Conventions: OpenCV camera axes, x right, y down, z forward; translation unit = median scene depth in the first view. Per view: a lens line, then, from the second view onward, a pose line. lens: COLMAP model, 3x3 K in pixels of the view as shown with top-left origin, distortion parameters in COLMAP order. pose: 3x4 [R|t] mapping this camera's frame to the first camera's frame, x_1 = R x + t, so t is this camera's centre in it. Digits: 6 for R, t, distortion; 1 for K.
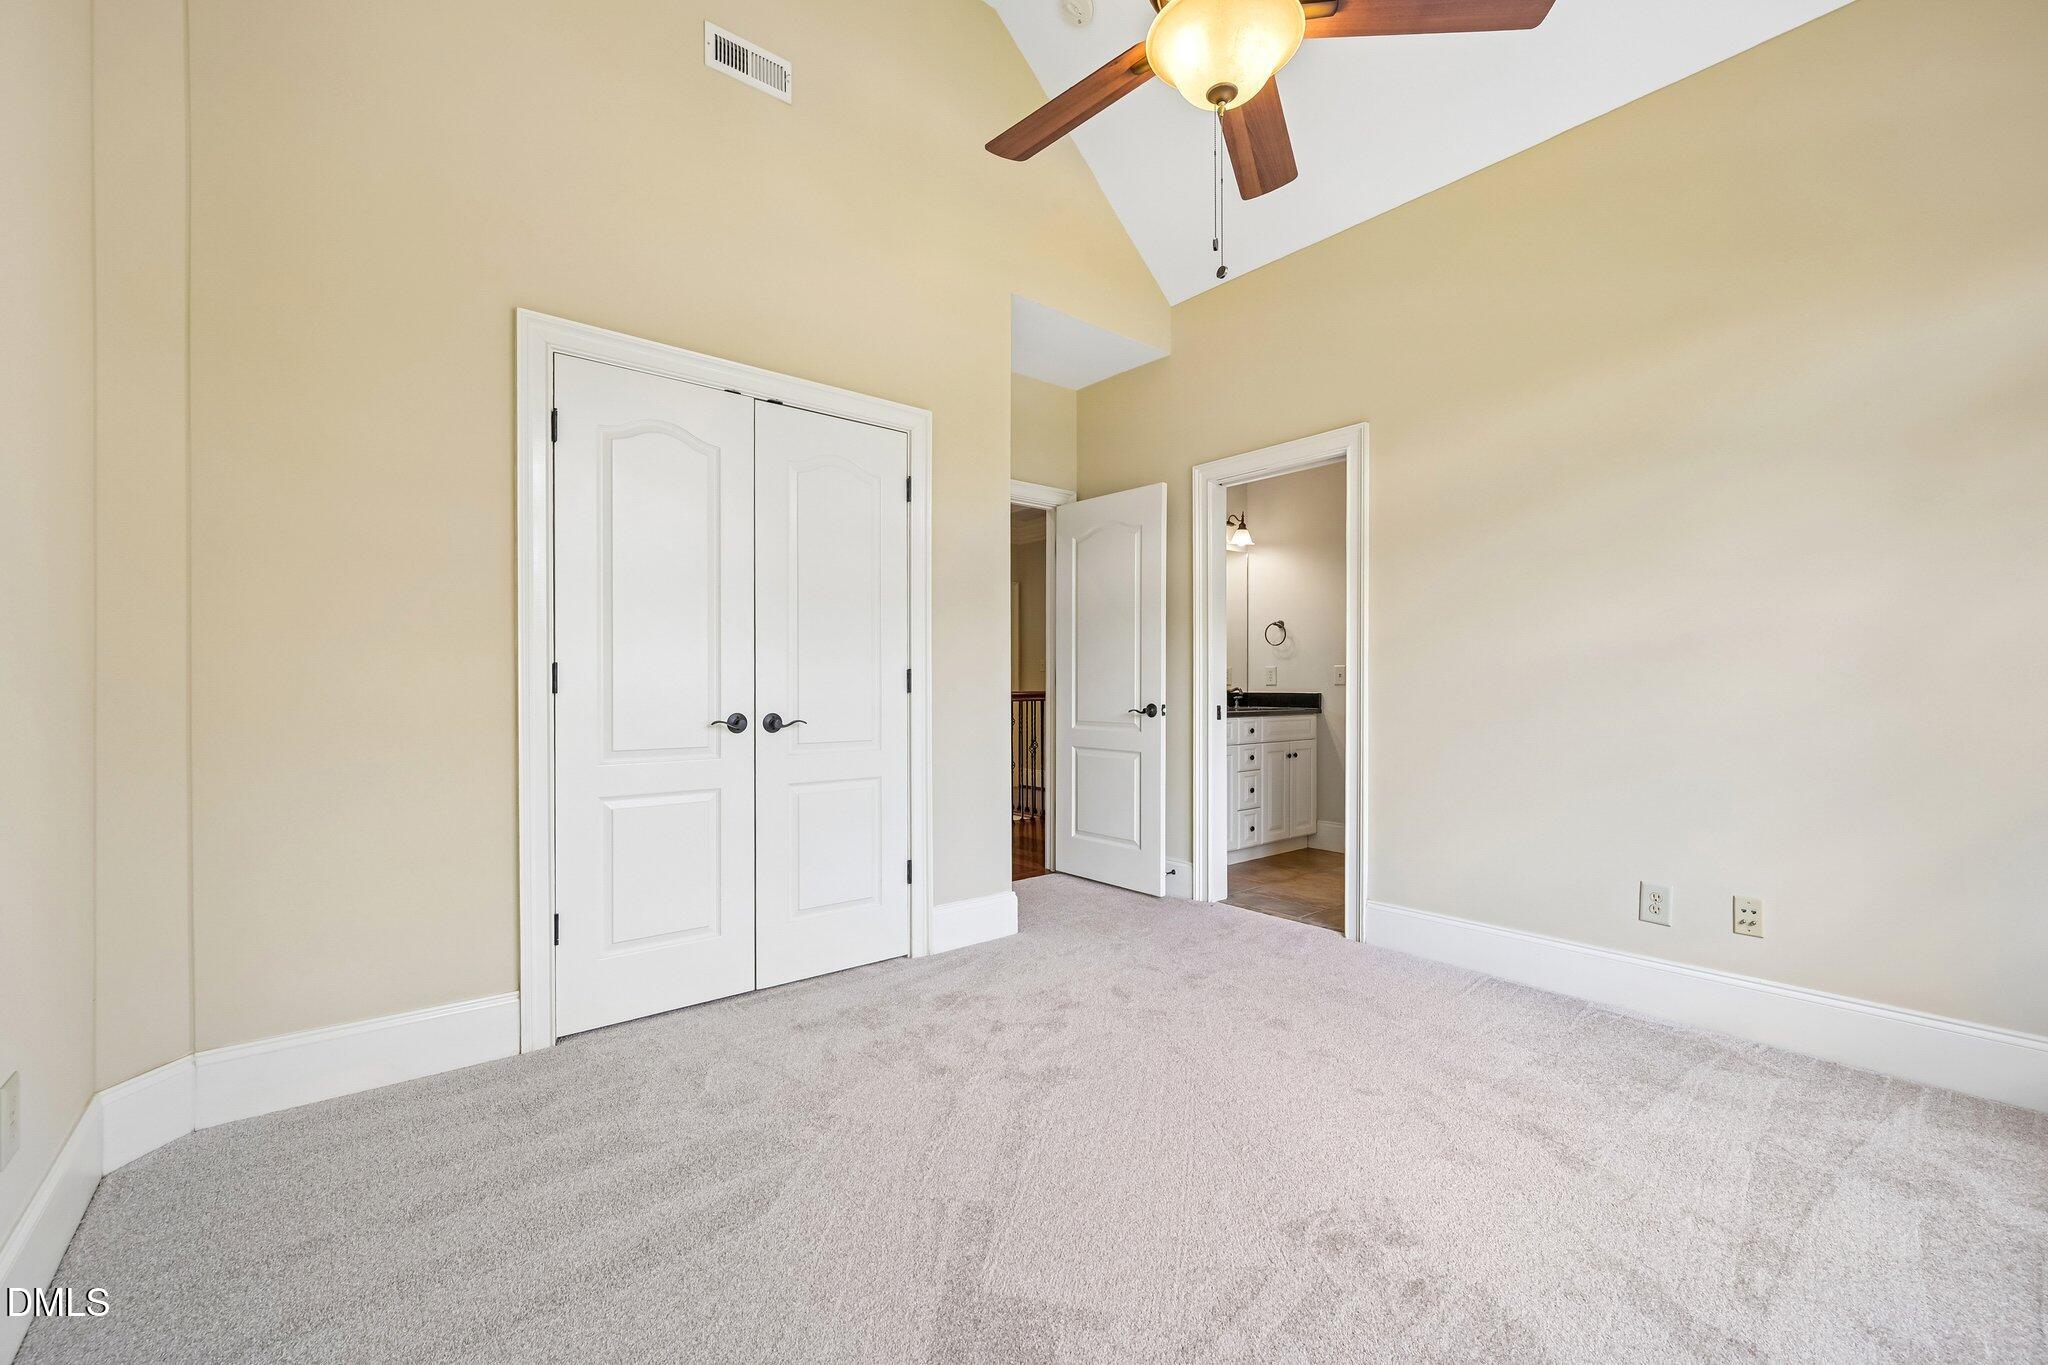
lens RADIAL K [[826.5, 0, 1025.3], [0, 826.5, 685.9], [0, 0, 1]] dist [0.001708, 0.000025]
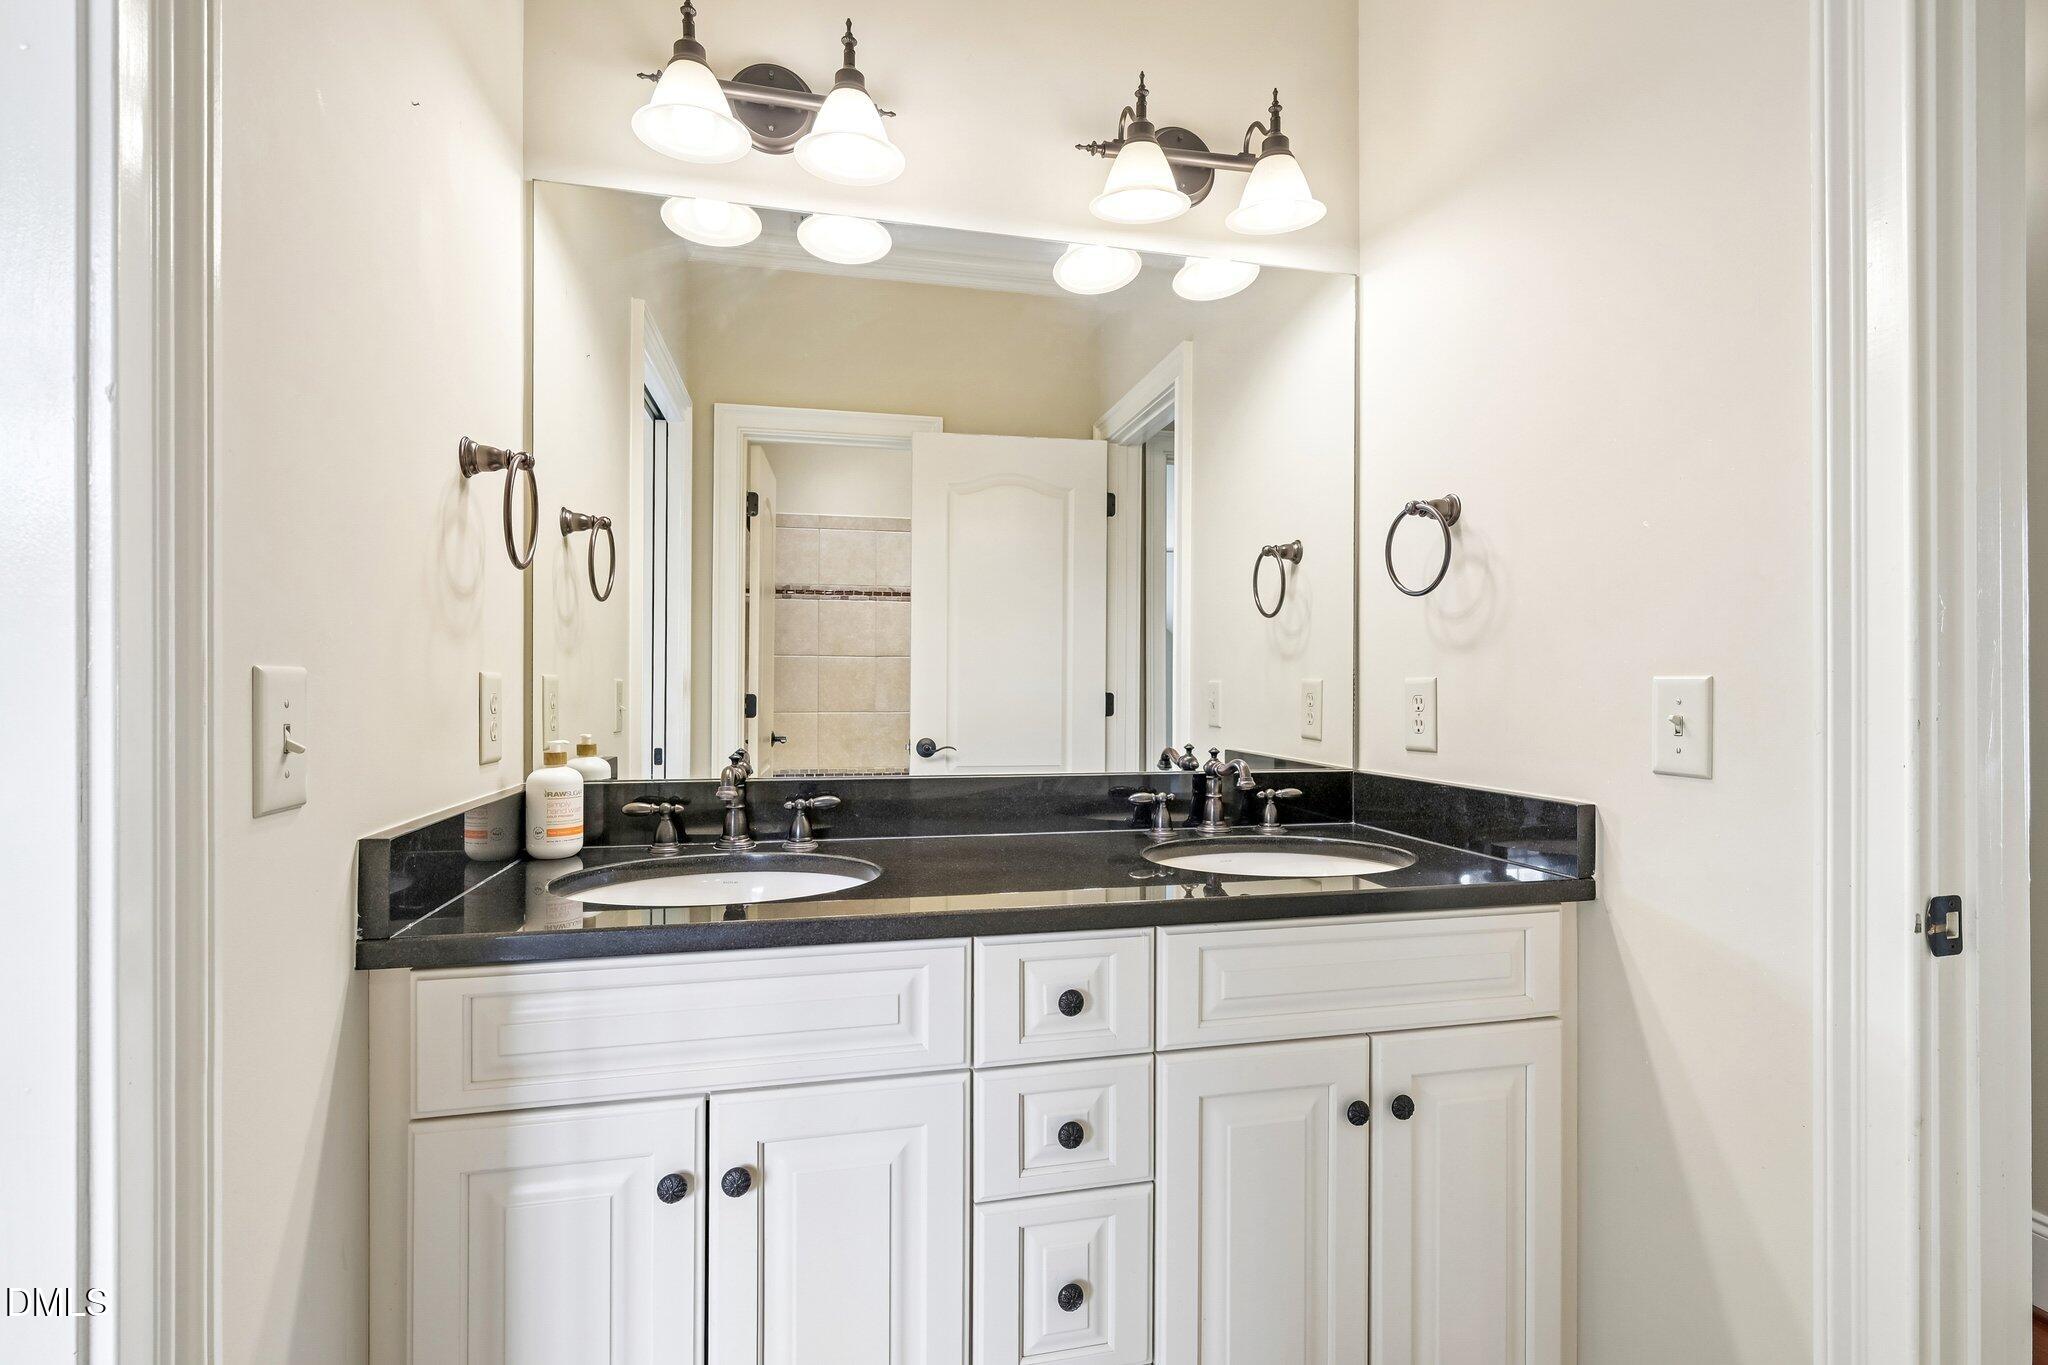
lens RADIAL K [[973.9, 0, 1029.2], [0, 973.9, 686.4], [0, 0, 1]] dist [-0.000627, 0.001151]
pose [[0.901203, -0.003962, -0.433379, 0.350999], [0.000074, 0.999960, -0.008987, -0.020207], [0.433397, 0.008067, 0.901167, 0.743094]]
